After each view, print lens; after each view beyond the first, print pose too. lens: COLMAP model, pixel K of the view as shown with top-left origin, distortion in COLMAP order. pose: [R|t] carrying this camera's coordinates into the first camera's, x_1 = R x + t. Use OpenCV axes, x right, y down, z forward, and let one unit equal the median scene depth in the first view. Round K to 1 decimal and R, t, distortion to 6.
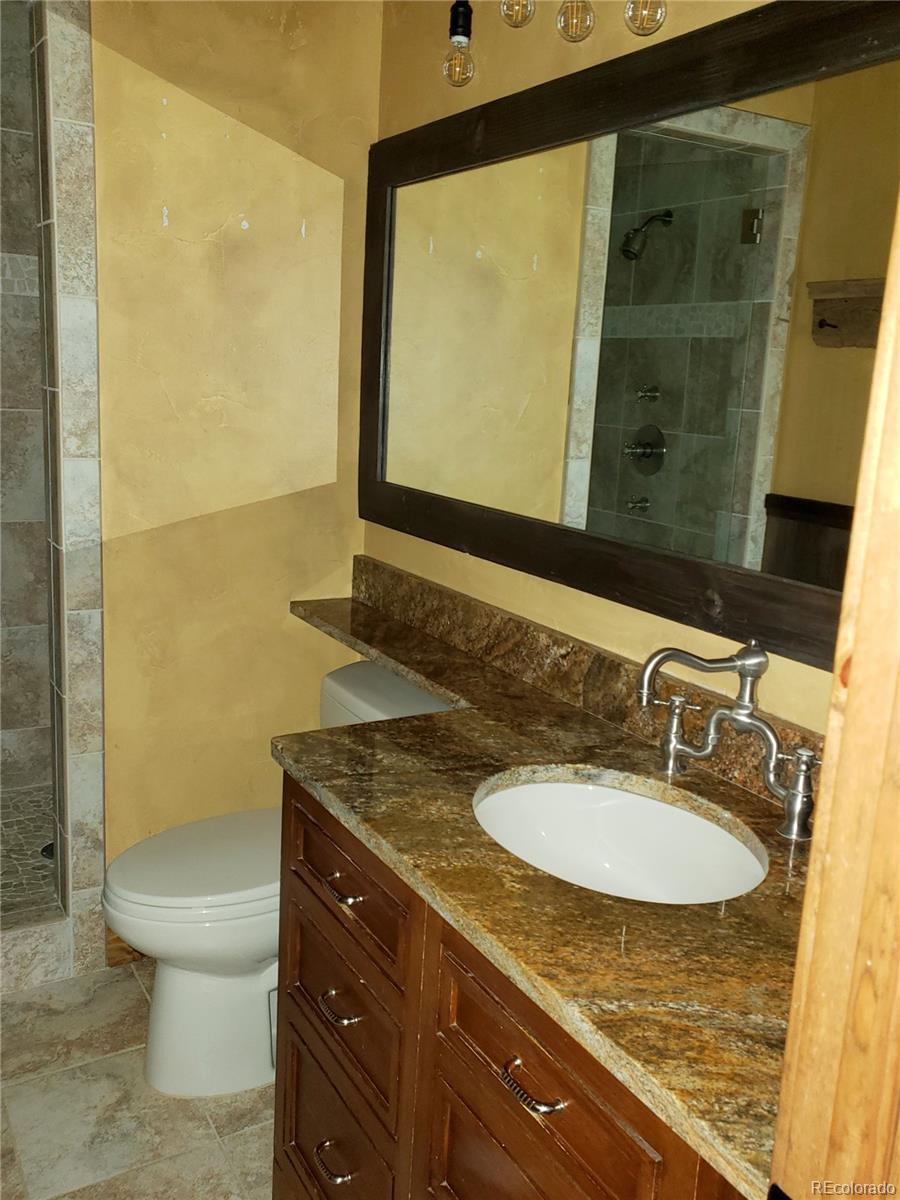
lens RADIAL K [[996.5, 0, 450.7], [0, 996.5, 588.3], [0, 0, 1]] dist [0.003690, 0.009302]
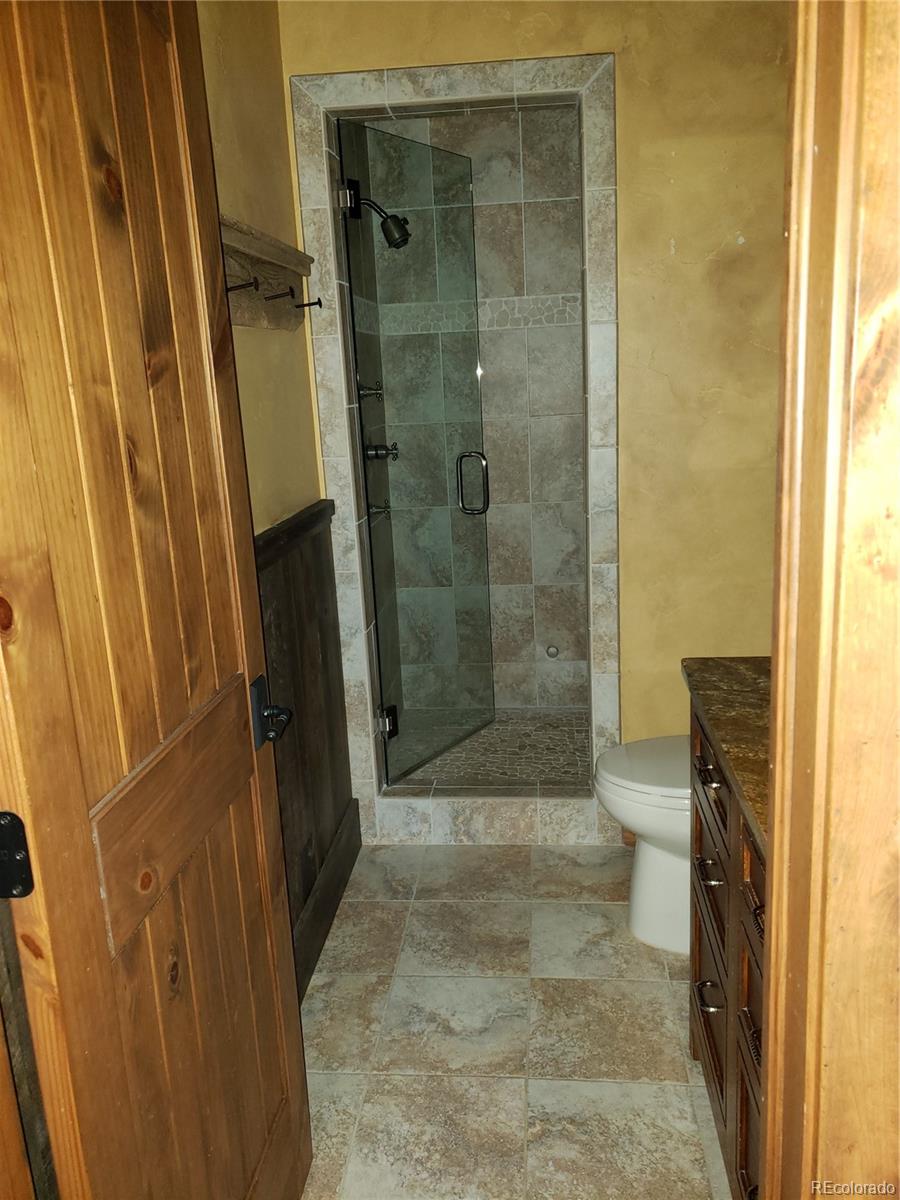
lens RADIAL K [[926.5, 0, 450.0], [0, 926.5, 600.0], [0, 0, 1]] dist [0.125573, -0.362875]
pose [[0.786456, 0.049465, -0.615662, 0.231069], [-0.029764, 0.998665, 0.042216, 0.024291], [0.616928, -0.014876, 0.786879, -0.088936]]
